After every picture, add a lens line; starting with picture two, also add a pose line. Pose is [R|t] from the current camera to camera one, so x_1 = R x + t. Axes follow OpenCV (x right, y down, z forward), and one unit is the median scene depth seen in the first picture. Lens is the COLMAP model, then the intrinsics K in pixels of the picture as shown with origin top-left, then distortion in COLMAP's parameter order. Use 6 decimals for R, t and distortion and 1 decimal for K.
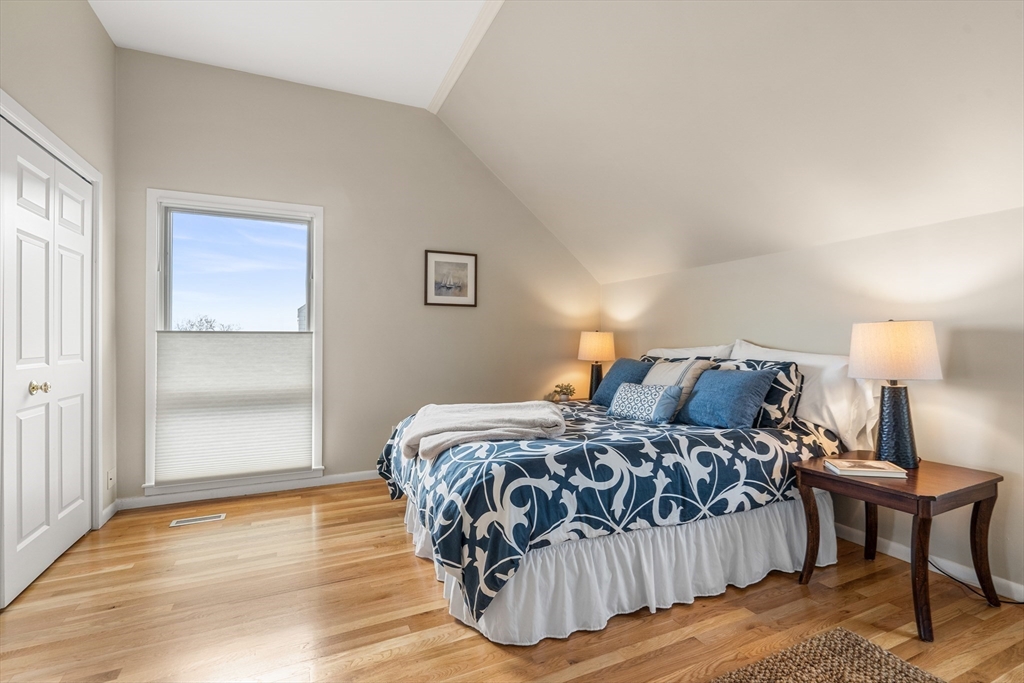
lens RADIAL K [[466.0, 0, 505.2], [0, 466.0, 339.0], [0, 0, 1]] dist [-0.002112, 0.001419]
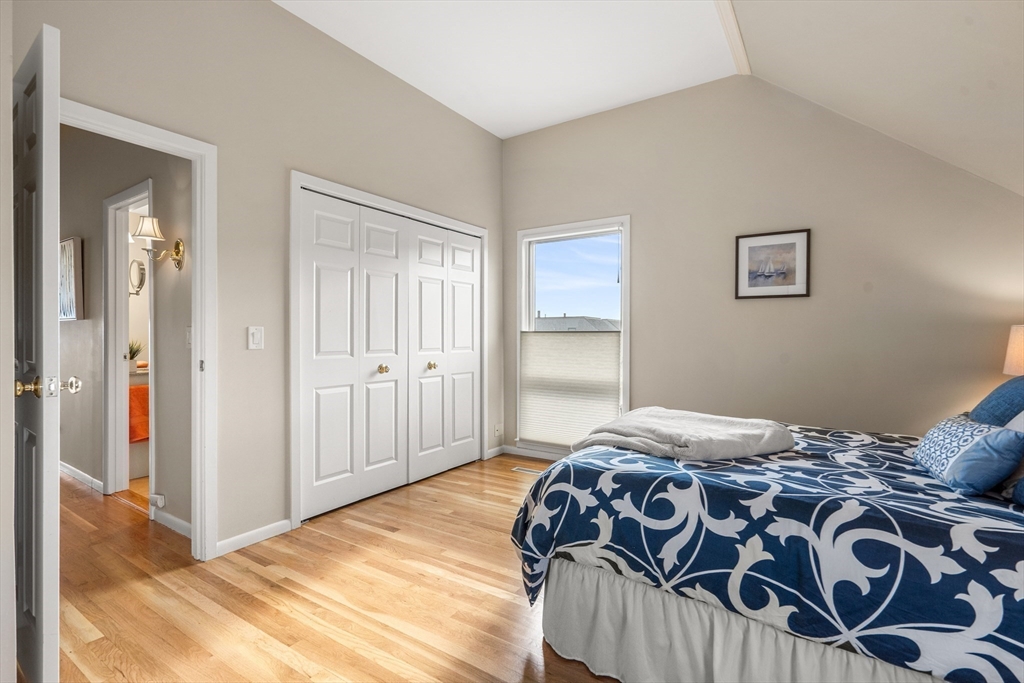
lens RADIAL K [[466.0, 0, 505.2], [0, 466.0, 339.0], [0, 0, 1]] dist [-0.002112, 0.001419]
pose [[0.539495, 0.005586, -0.841970, 0.628571], [-0.000412, 0.999980, 0.006371, -0.005735], [0.841989, -0.003090, 0.539486, 0.301067]]
